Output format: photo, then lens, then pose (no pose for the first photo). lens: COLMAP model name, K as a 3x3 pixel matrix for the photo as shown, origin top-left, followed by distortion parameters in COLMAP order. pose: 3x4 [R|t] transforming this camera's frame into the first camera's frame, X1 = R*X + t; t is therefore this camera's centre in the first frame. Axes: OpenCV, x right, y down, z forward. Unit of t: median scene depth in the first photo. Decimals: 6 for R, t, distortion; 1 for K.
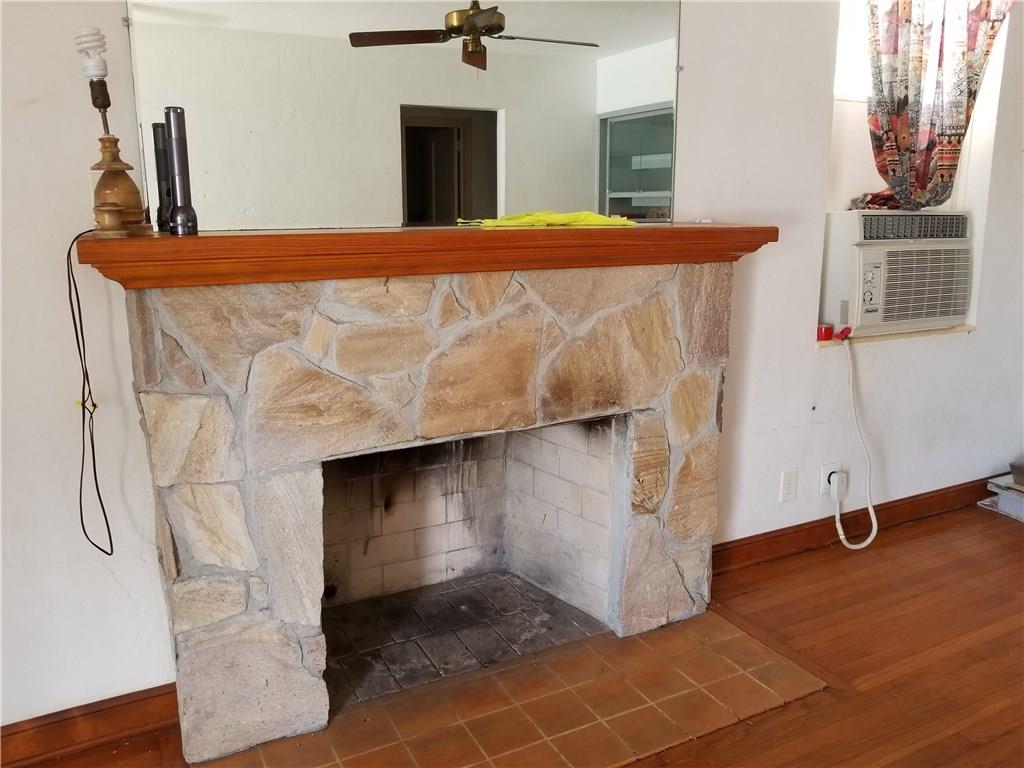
lens RADIAL K [[810.3, 0, 512.0], [0, 810.3, 363.8], [0, 0, 1]] dist [-0.014545, 0.005844]
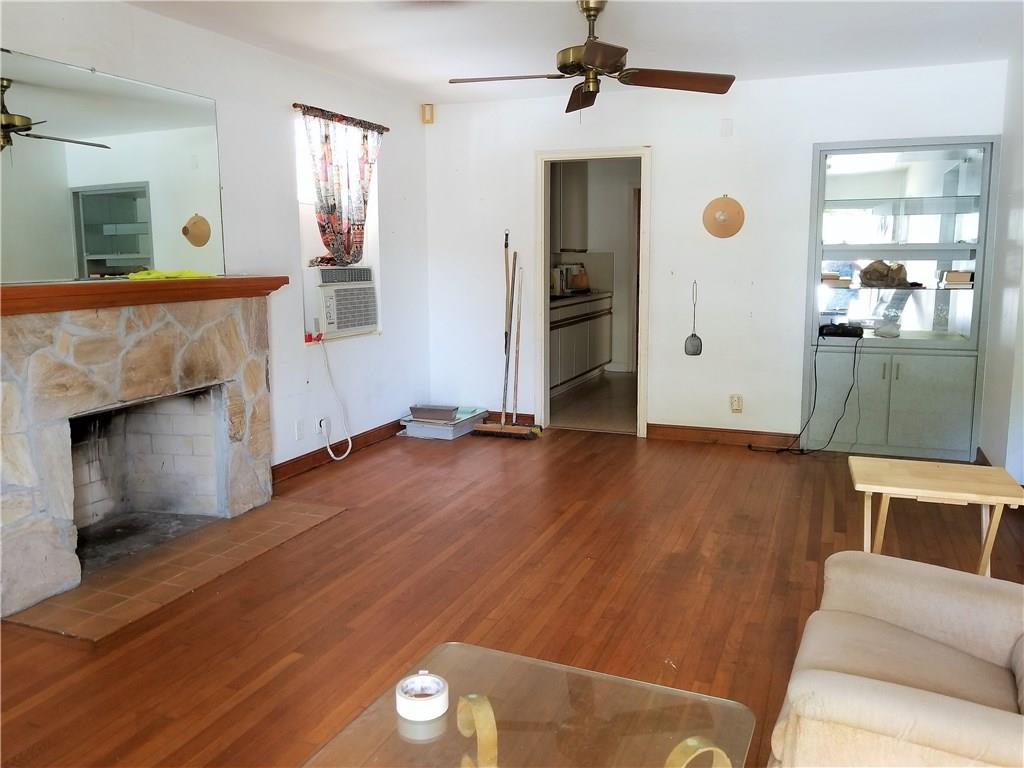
lens RADIAL K [[810.3, 0, 509.3], [0, 810.3, 378.5], [0, 0, 1]] dist [-0.014545, 0.005844]
pose [[0.762389, -0.101380, 0.639129, -0.477689], [0.133359, 0.991066, -0.001874, 0.130309], [-0.633229, 0.086662, 0.769097, -0.706581]]
